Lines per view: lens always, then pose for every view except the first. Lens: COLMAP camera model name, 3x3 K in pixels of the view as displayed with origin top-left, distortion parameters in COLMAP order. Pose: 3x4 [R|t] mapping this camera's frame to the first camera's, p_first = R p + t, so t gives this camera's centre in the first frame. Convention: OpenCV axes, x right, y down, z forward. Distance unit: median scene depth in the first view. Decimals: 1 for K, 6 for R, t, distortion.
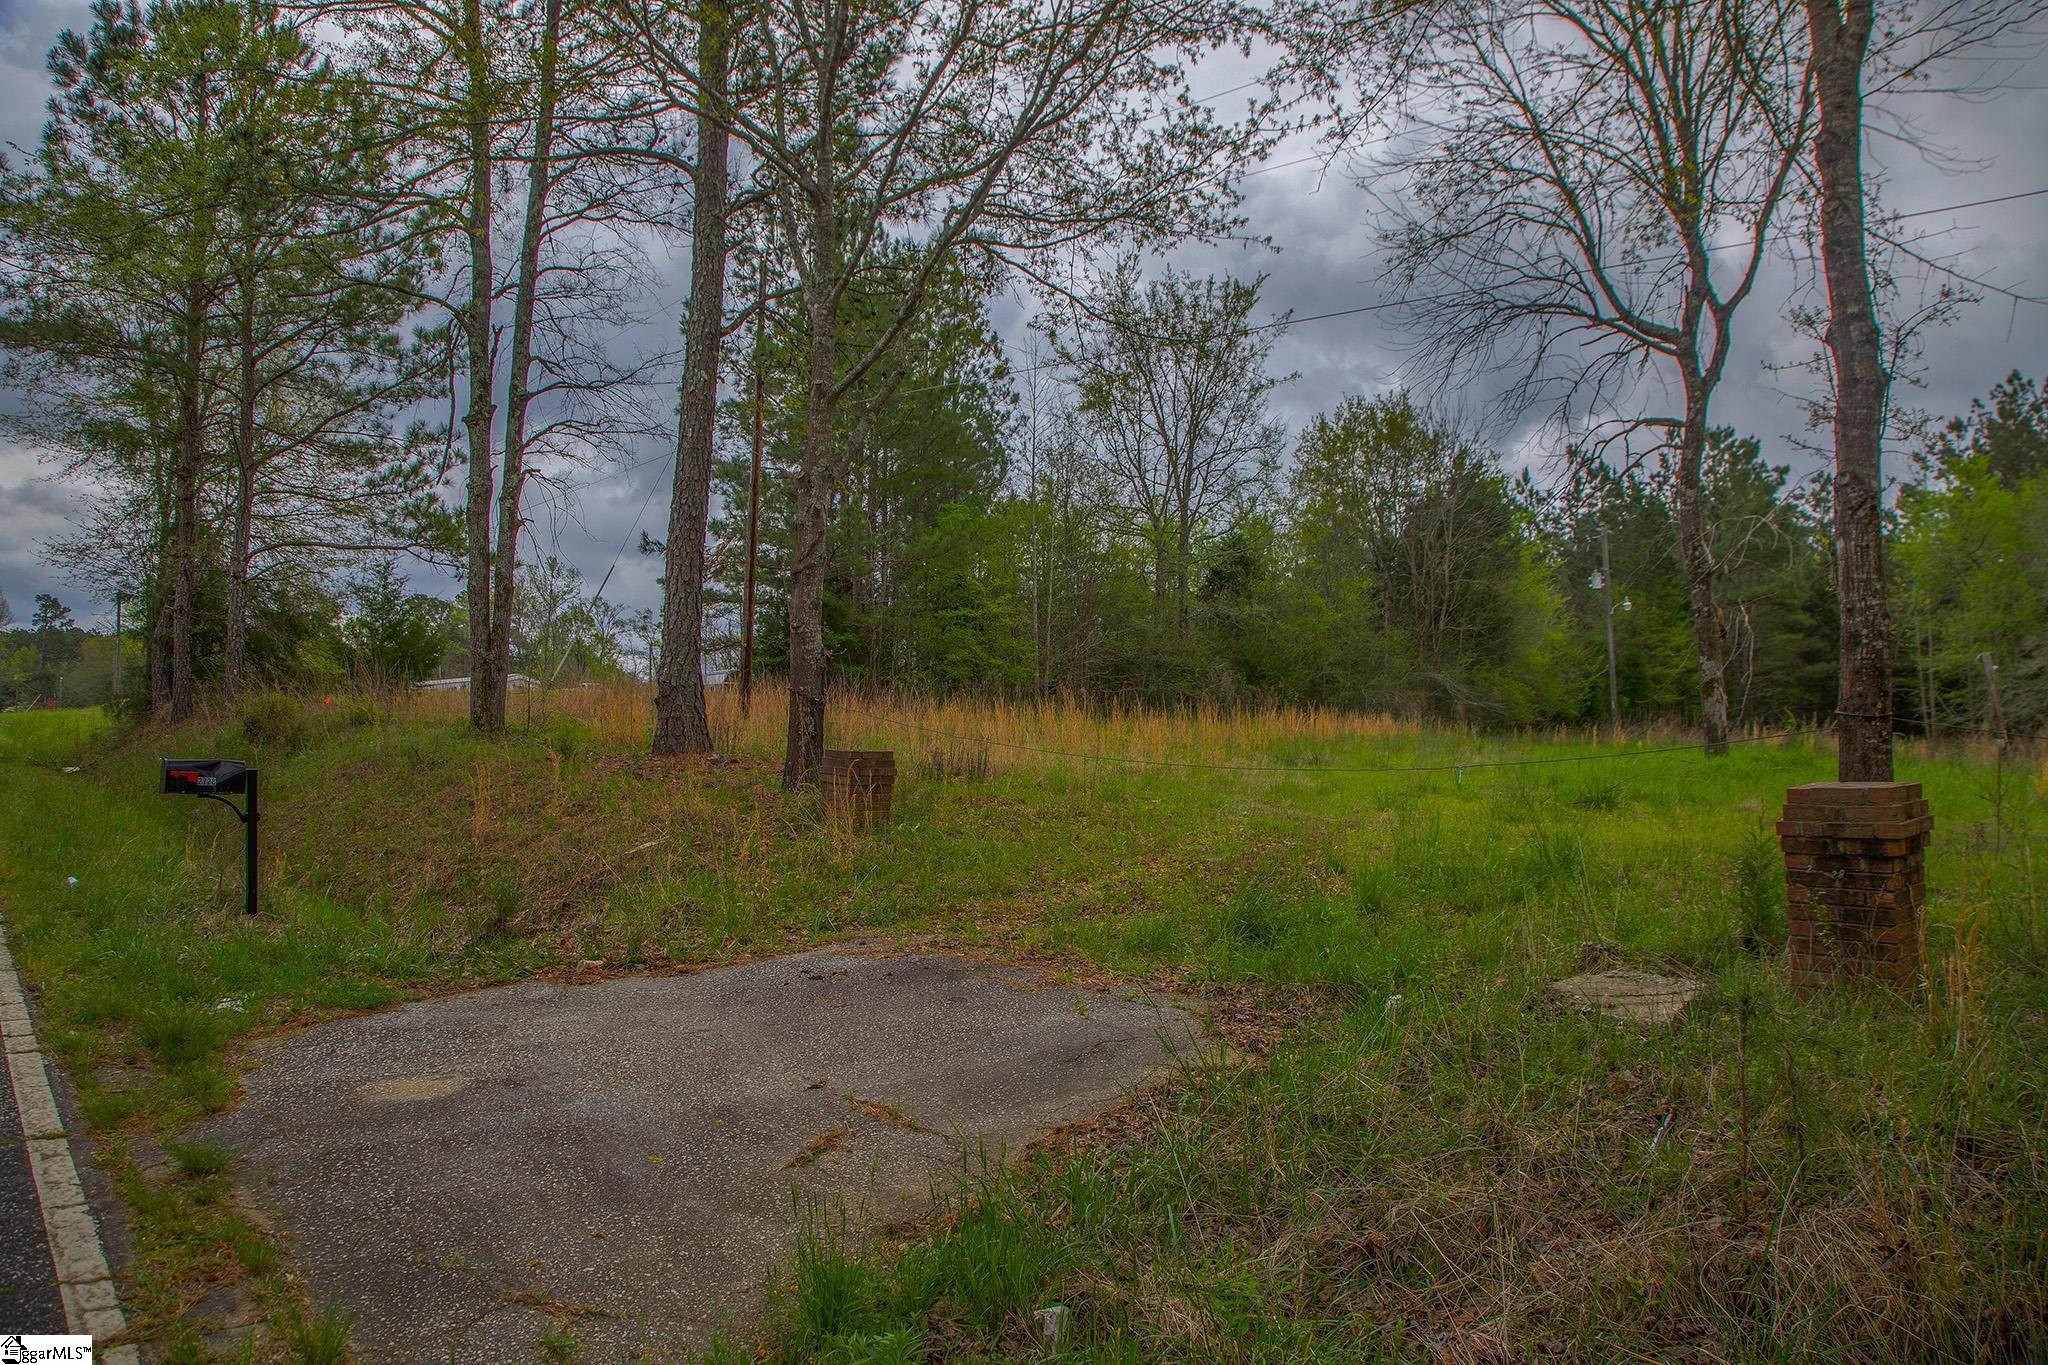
lens RADIAL K [[1427.0, 0, 1077.2], [0, 1427.0, 646.0], [0, 0, 1]] dist [-0.123368, 0.056387]
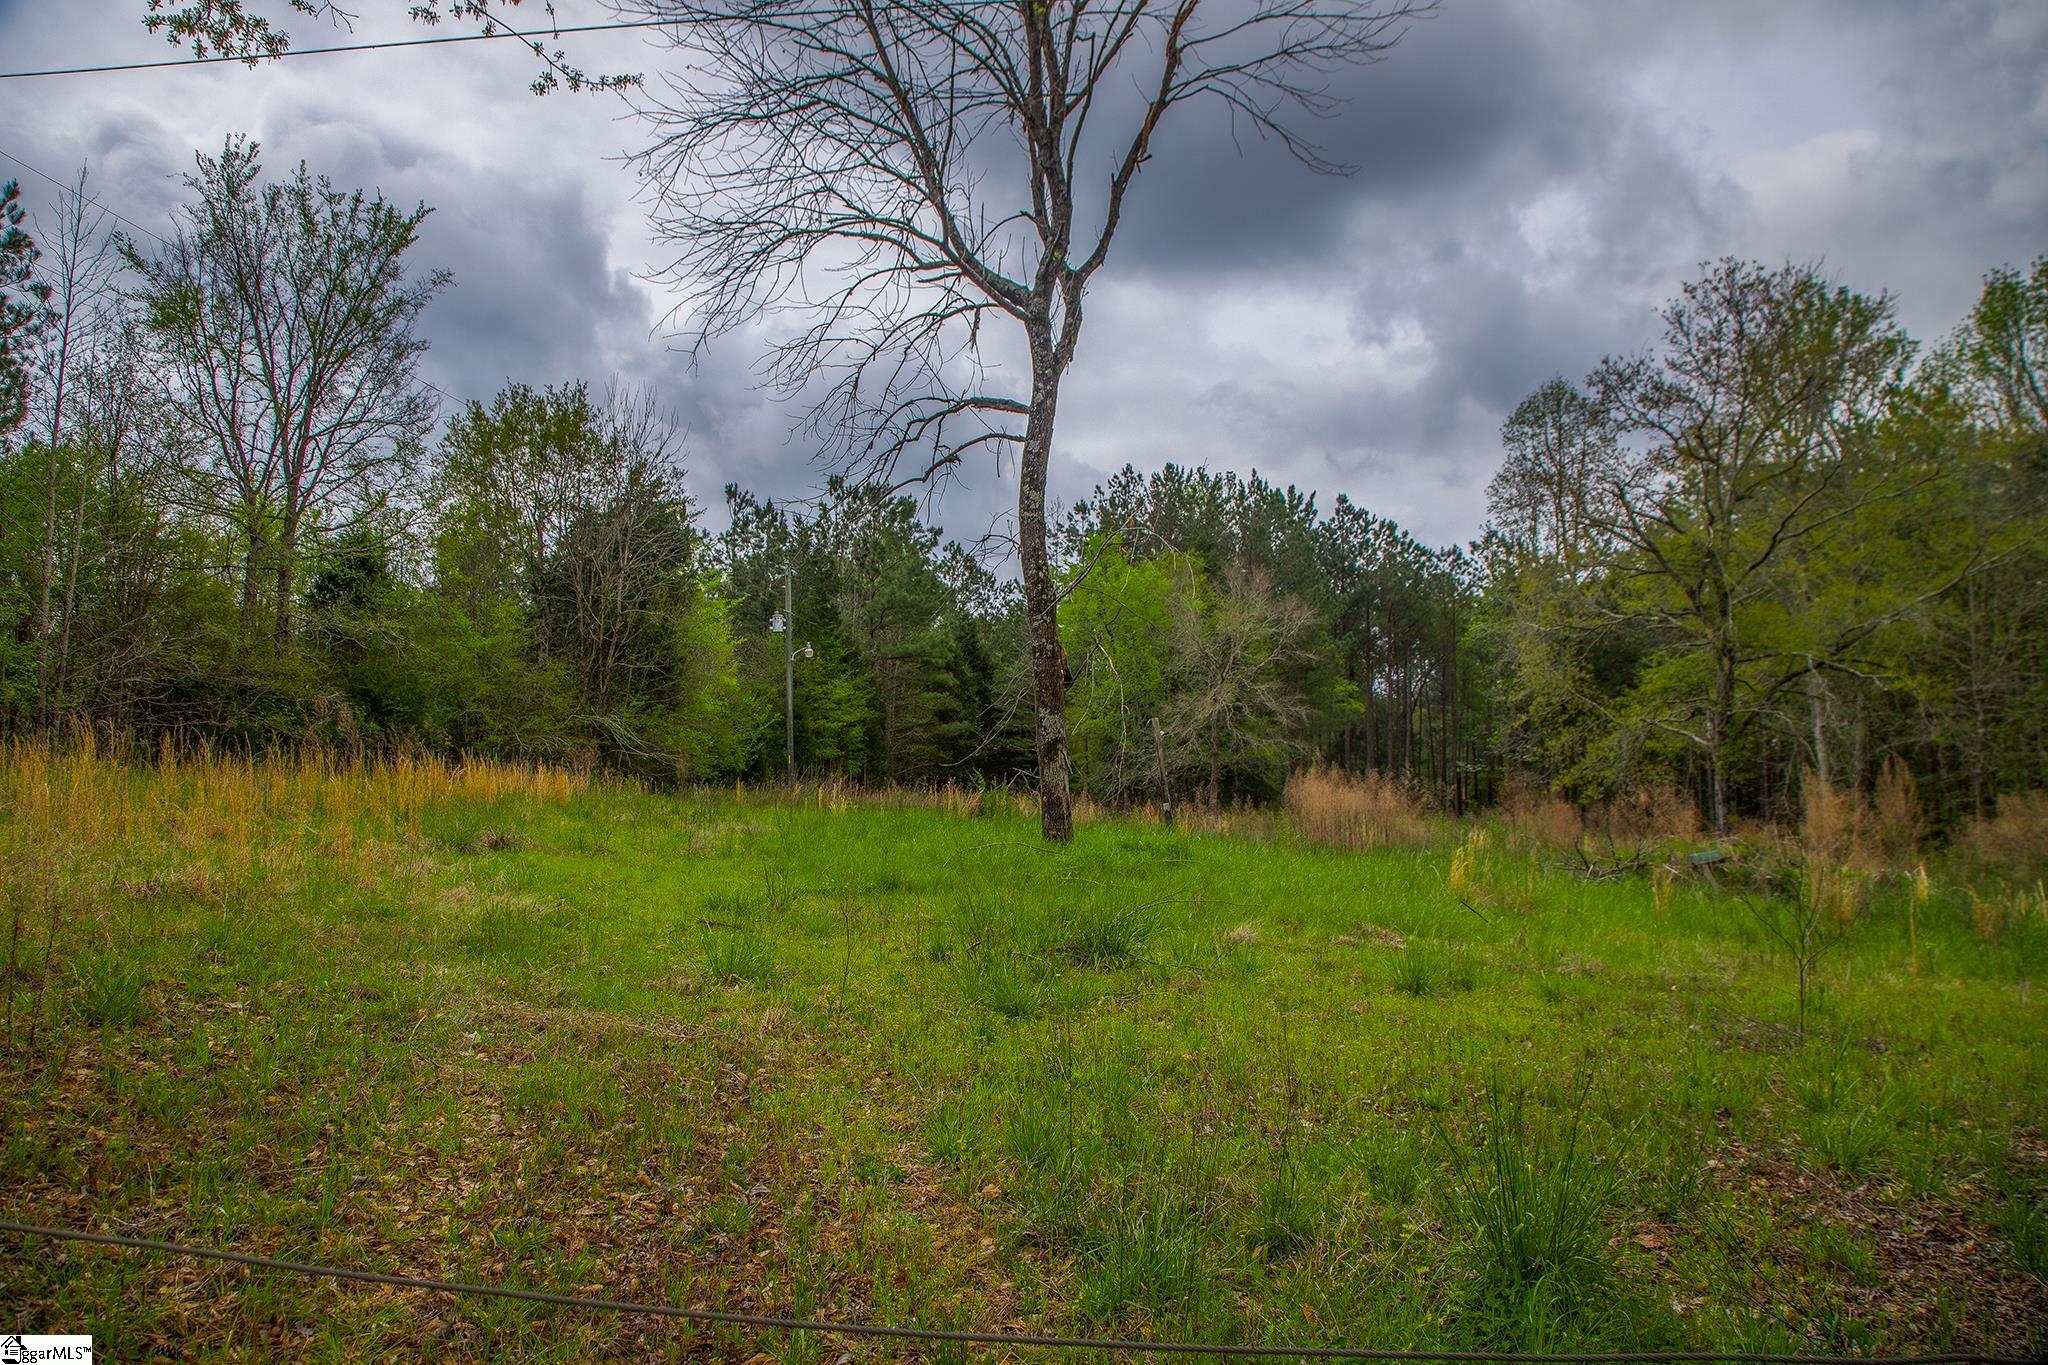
lens RADIAL K [[1427.0, 0, 1077.2], [0, 1427.0, 646.0], [0, 0, 1]] dist [-0.123368, 0.056387]
pose [[0.820396, 0.061716, 0.568456, 0.006449], [-0.042223, 0.997983, -0.047413, 0.004944], [-0.570235, 0.014895, 0.821346, 0.158303]]
